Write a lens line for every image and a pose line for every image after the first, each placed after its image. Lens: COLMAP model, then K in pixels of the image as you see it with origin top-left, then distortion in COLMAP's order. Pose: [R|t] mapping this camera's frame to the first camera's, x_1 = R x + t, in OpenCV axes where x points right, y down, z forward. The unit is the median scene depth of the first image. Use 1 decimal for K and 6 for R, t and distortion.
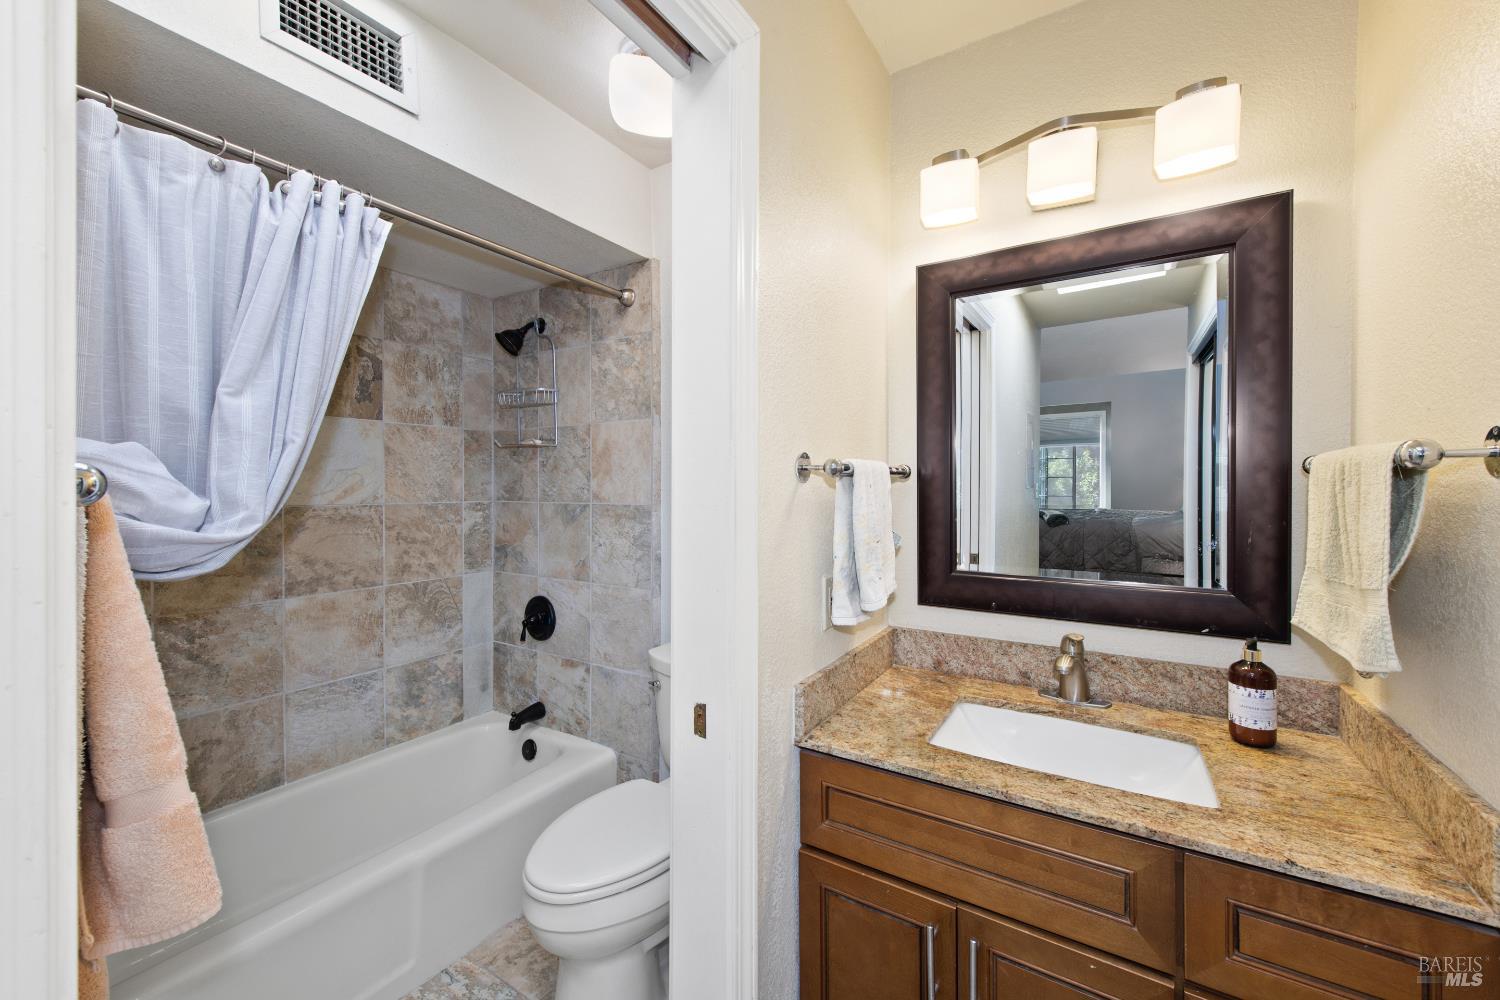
lens RADIAL K [[595.2, 0, 746.6], [0, 595.2, 492.0], [0, 0, 1]] dist [0.005607, -0.002380]
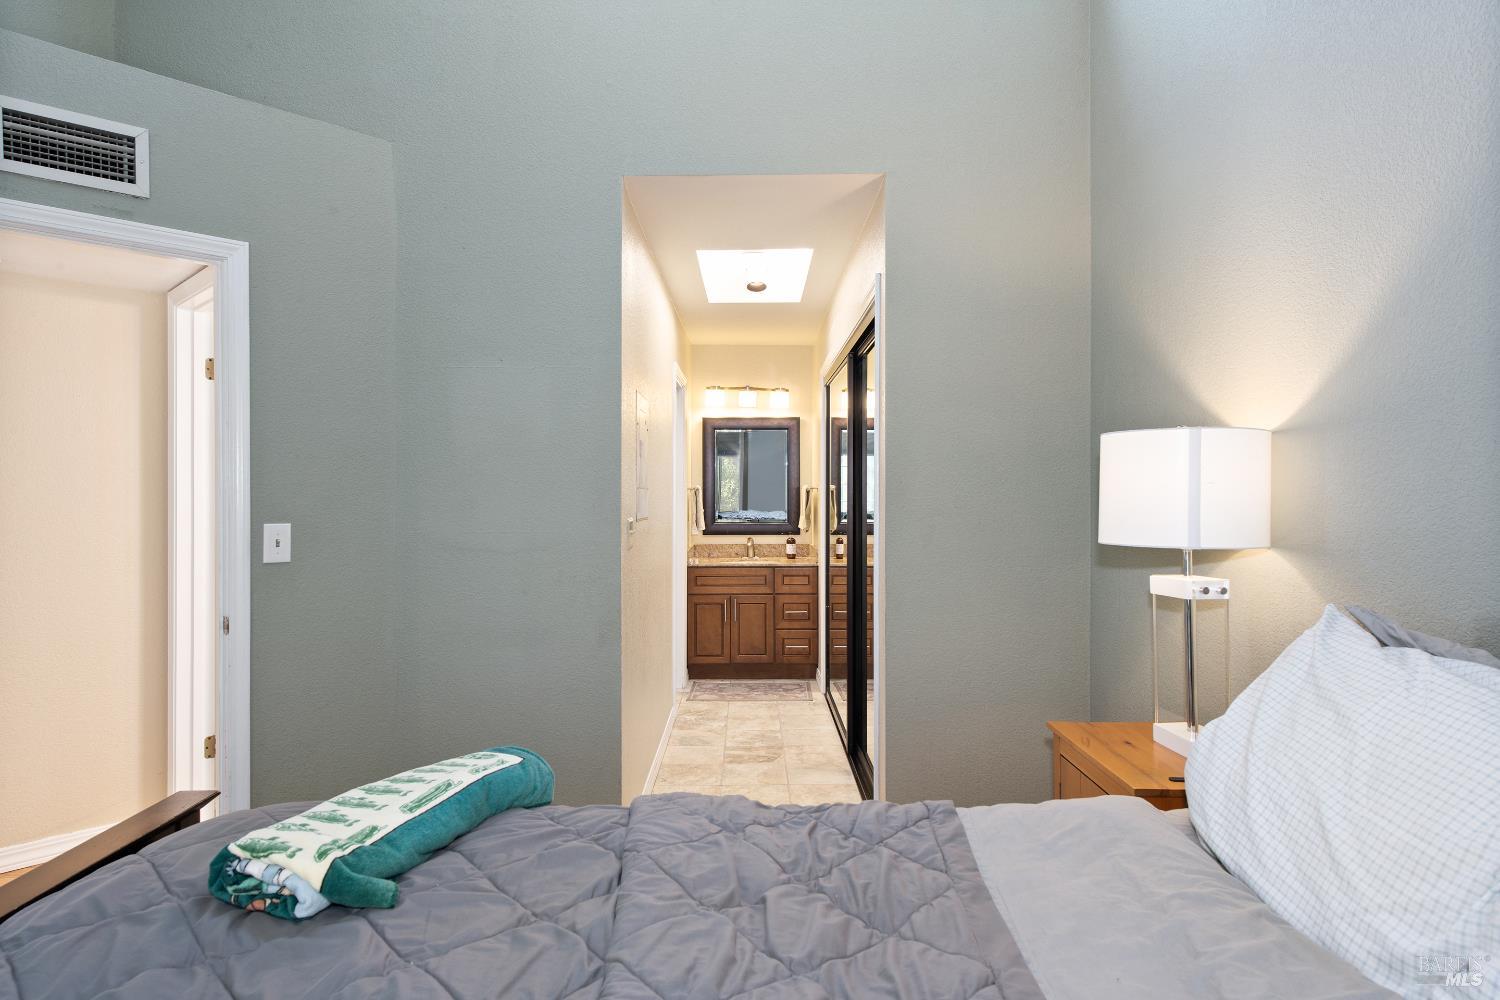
lens RADIAL K [[876.2, 0, 751.4], [0, 876.2, 493.9], [0, 0, 1]] dist [0.017174, -0.008205]
pose [[0.847345, -0.002703, 0.531036, -2.313359], [0.006058, 0.999971, -0.004577, 0.015877], [-0.531008, 0.007096, 0.847337, -3.559171]]
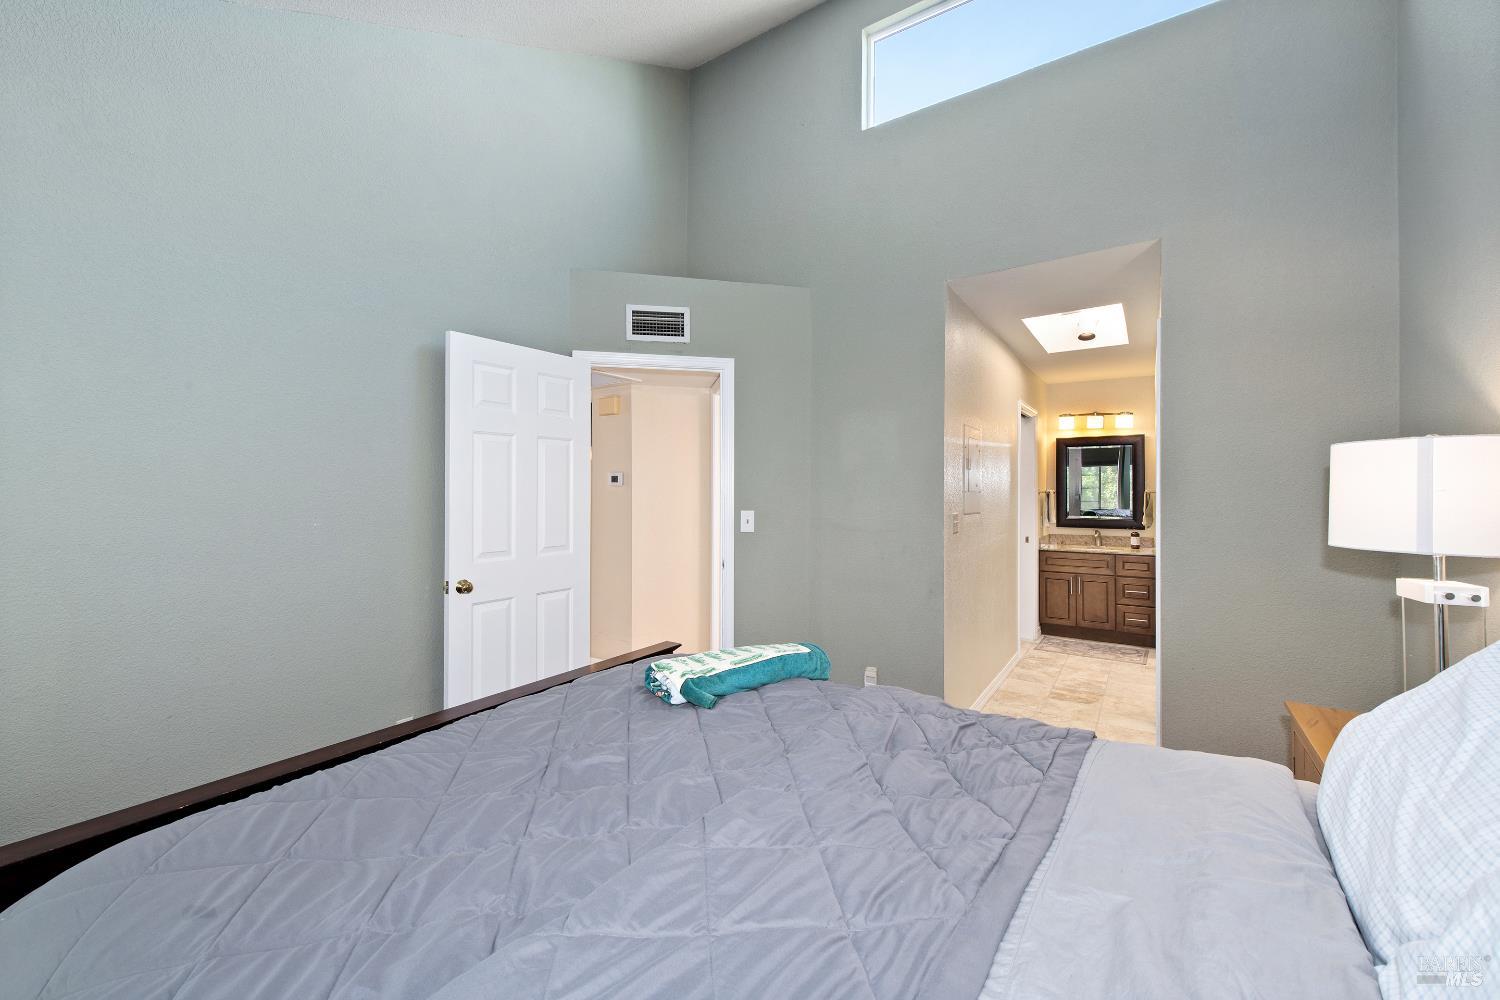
lens RADIAL K [[595.2, 0, 748.3], [0, 595.2, 487.7], [0, 0, 1]] dist [0.005607, -0.002380]
pose [[0.999478, 0.003856, -0.032069, -2.049403], [-0.004377, 0.999859, -0.016205, 0.012391], [0.032002, 0.016337, 0.999354, -3.773602]]
